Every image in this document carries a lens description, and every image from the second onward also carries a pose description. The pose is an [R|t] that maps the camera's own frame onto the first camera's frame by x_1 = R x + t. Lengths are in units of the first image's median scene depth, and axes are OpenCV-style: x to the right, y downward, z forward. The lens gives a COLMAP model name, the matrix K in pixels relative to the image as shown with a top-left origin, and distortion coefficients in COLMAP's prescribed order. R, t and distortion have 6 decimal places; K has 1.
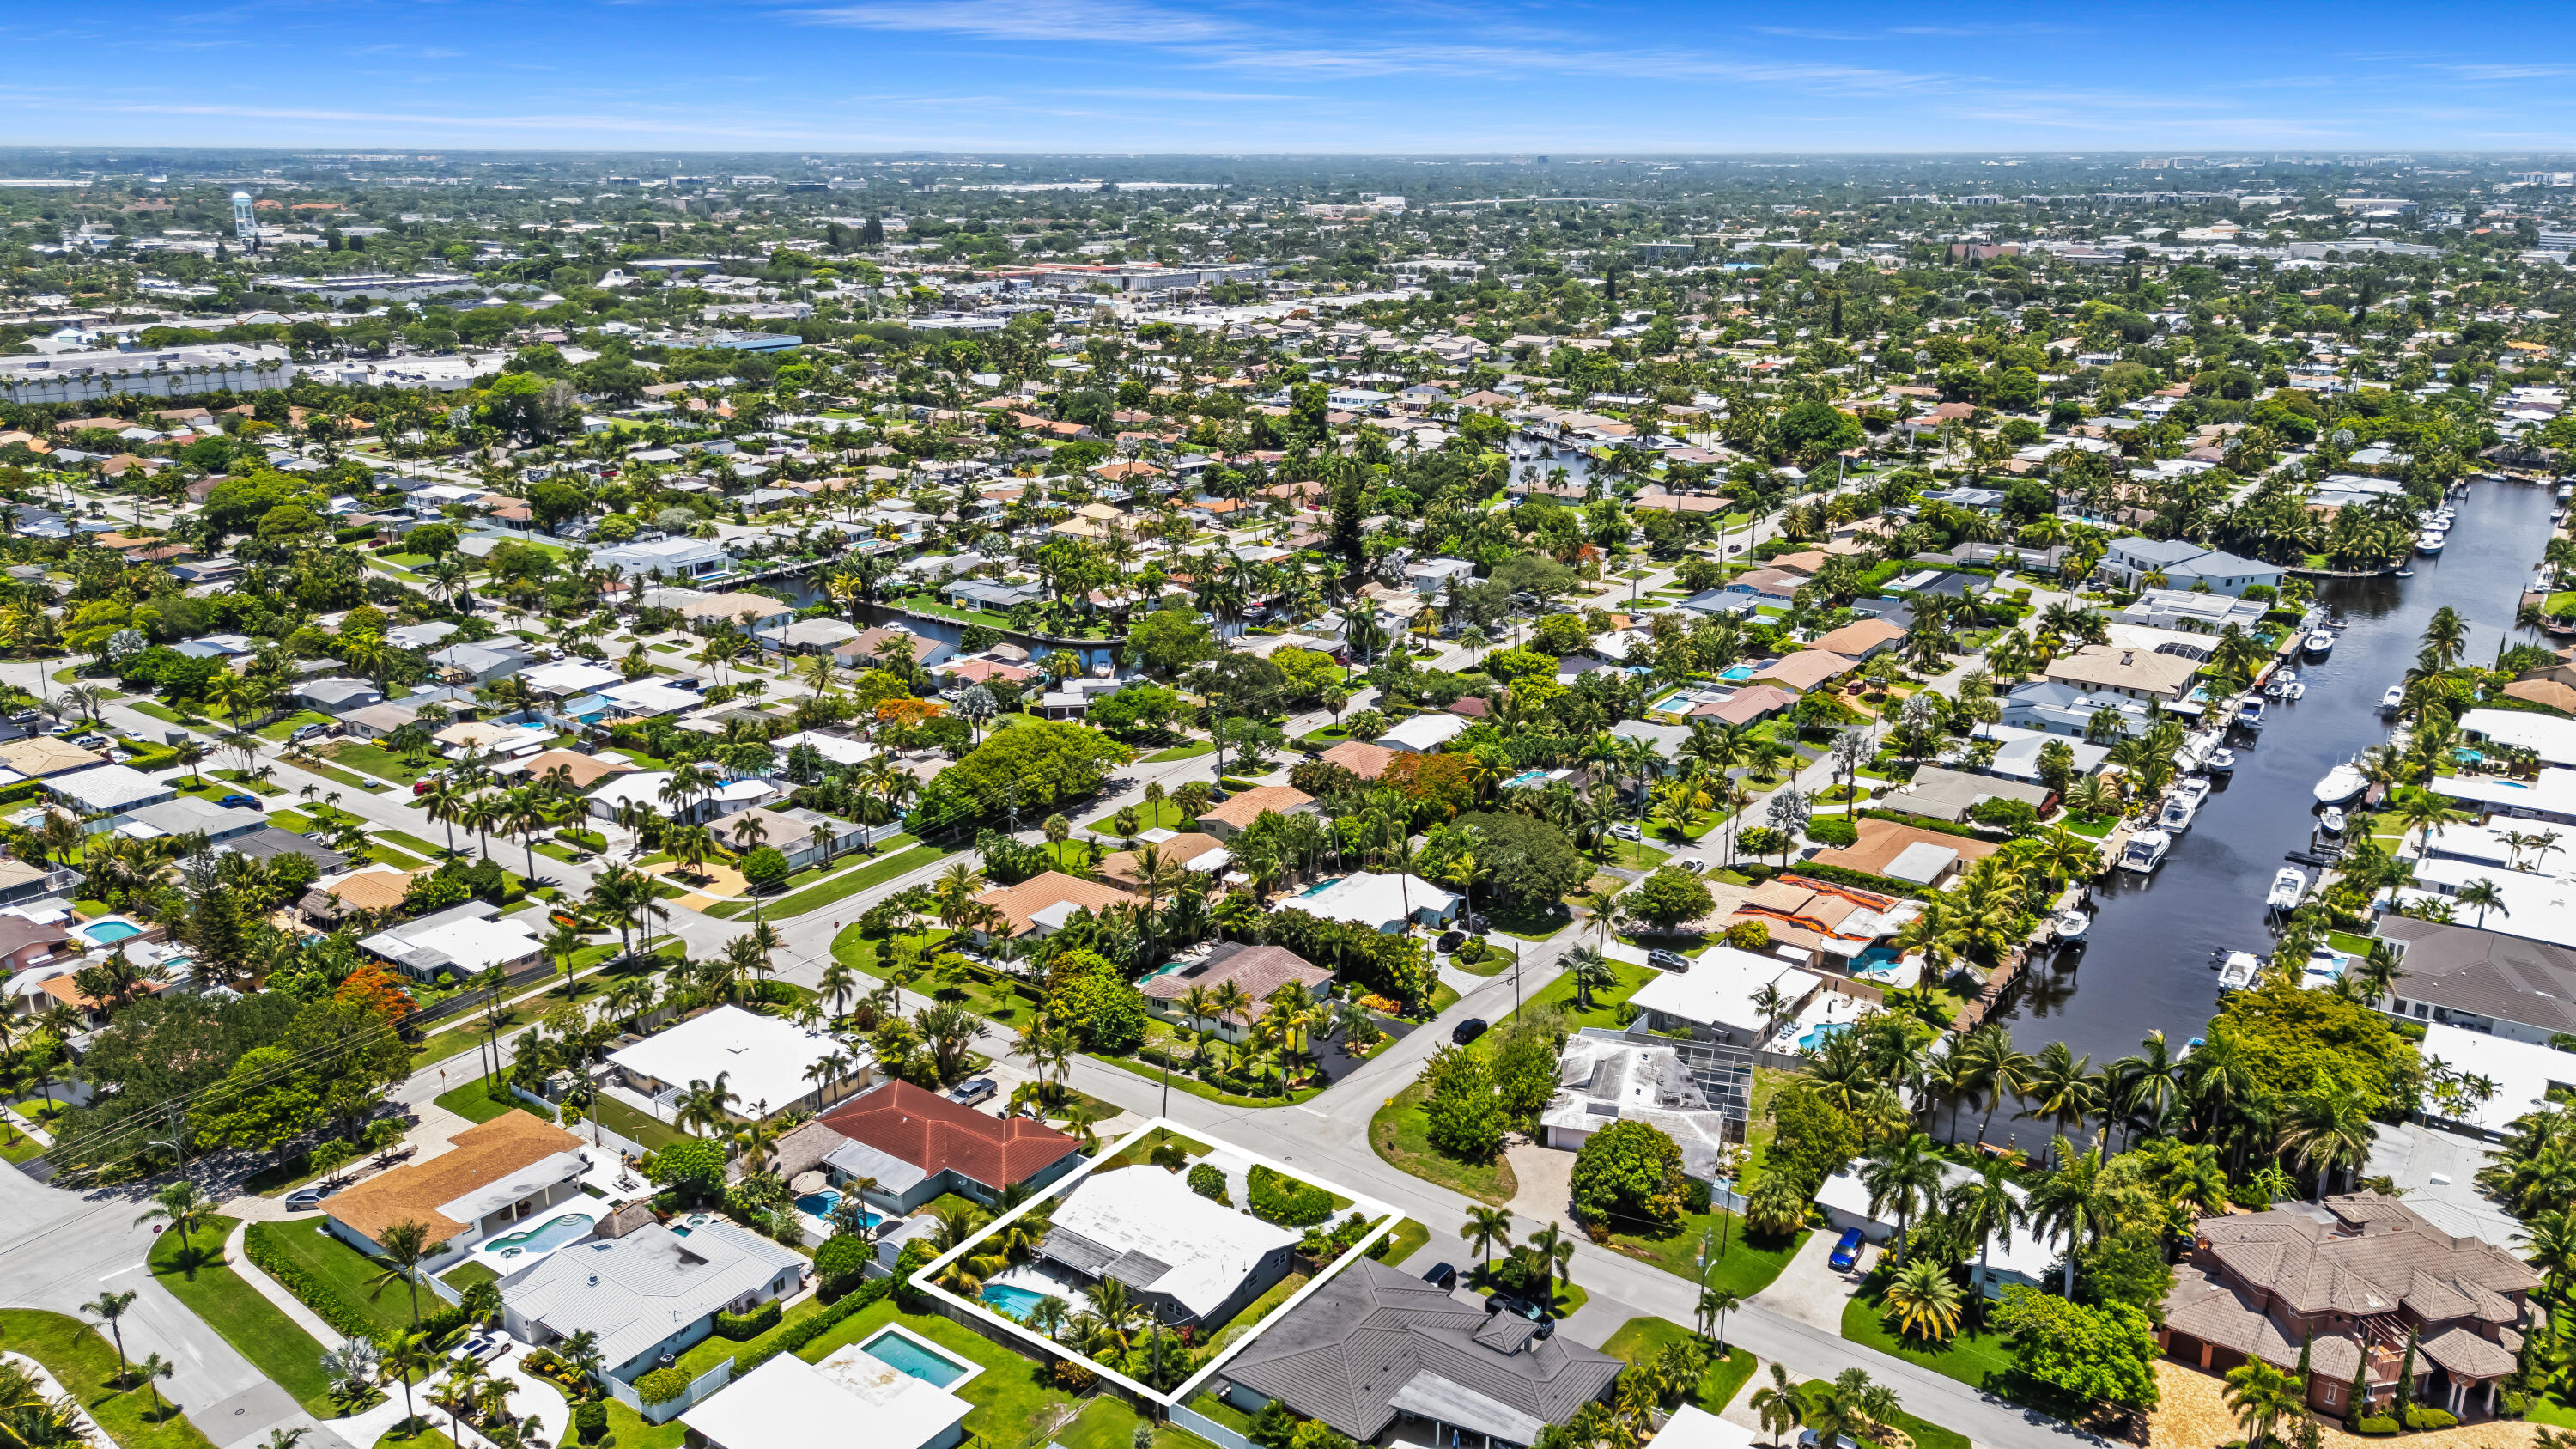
lens RADIAL K [[1889.0, 0, 1288.0], [0, 1889.0, 724.5], [0, 0, 1]] dist [0.064695, -0.047183]
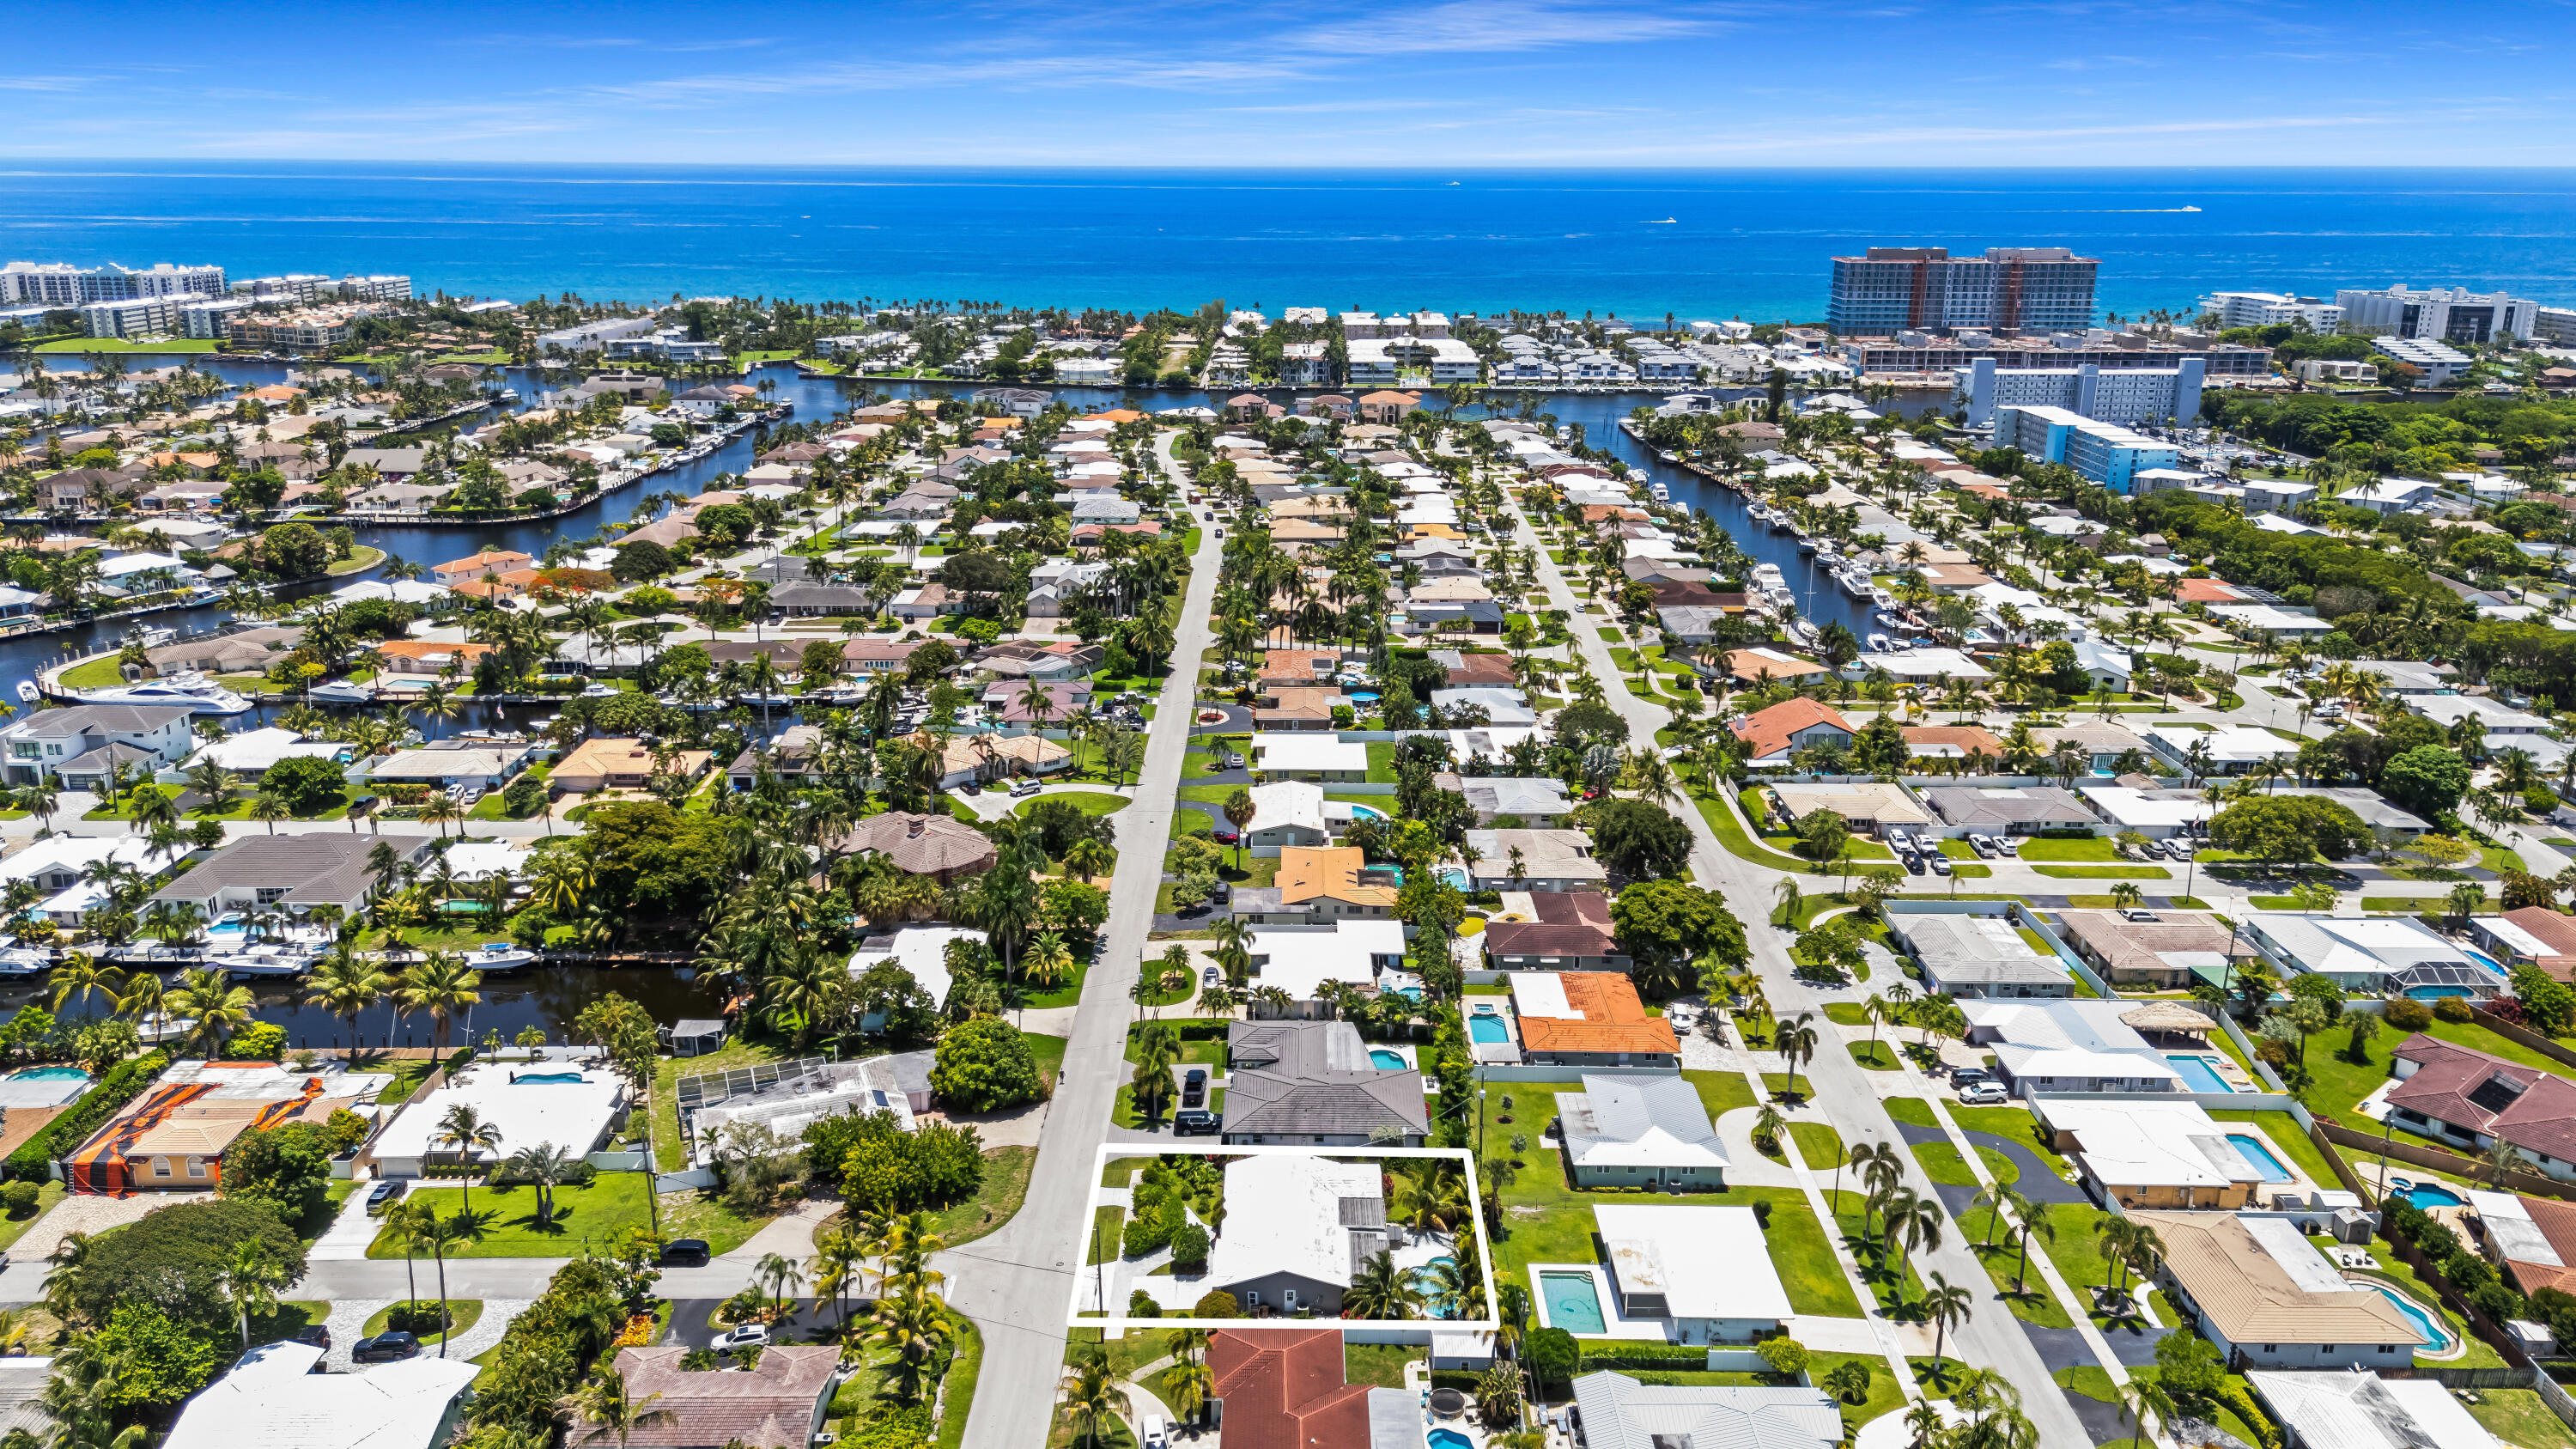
lens RADIAL K [[1879.3, 0, 1288.0], [0, 1879.3, 724.5], [0, 0, 1]] dist [0.093206, -0.119928]
pose [[-0.588892, -0.235836, 0.773038, -0.512982], [0.230057, 0.867998, 0.440061, -0.268244], [-0.774778, 0.436991, -0.456901, 0.885648]]
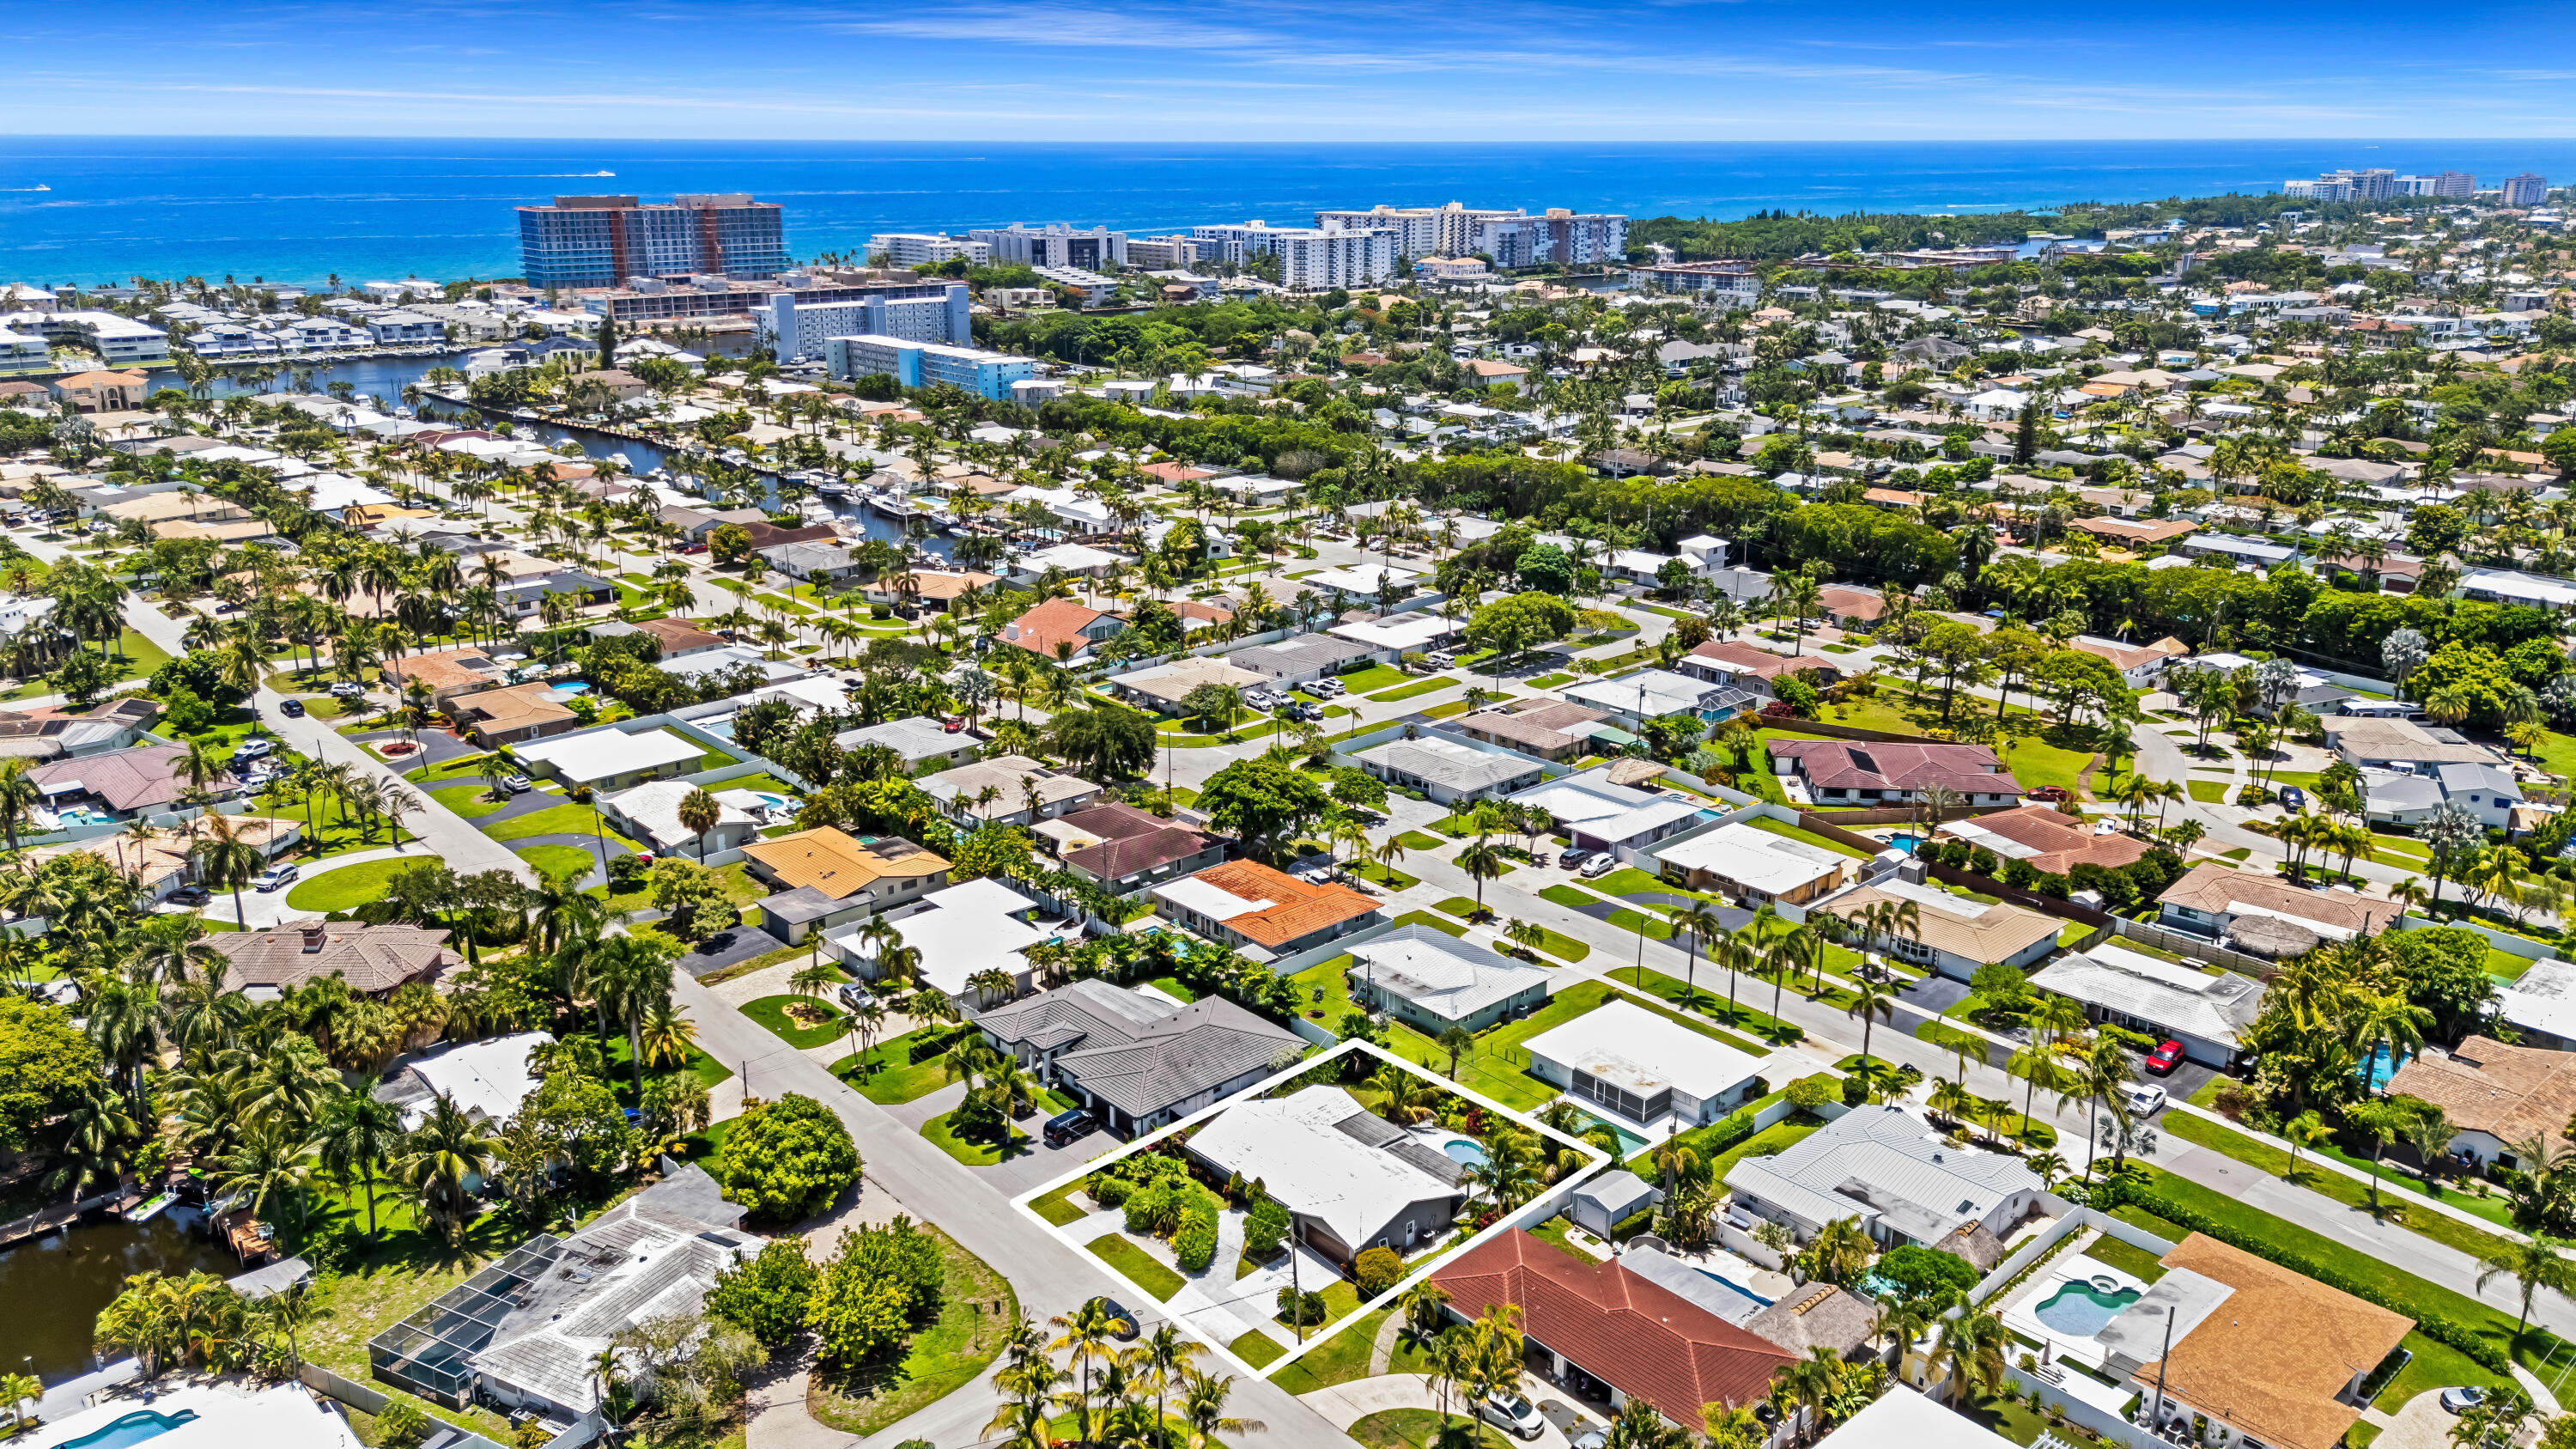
lens RADIAL K [[1889.0, 0, 1288.0], [0, 1889.0, 724.5], [0, 0, 1]] dist [0.064695, -0.047183]
pose [[-0.979819, -0.063052, 0.189683, -0.135246], [0.054551, 0.828578, 0.557209, -0.269445], [-0.192300, 0.556312, -0.808417, 1.062867]]
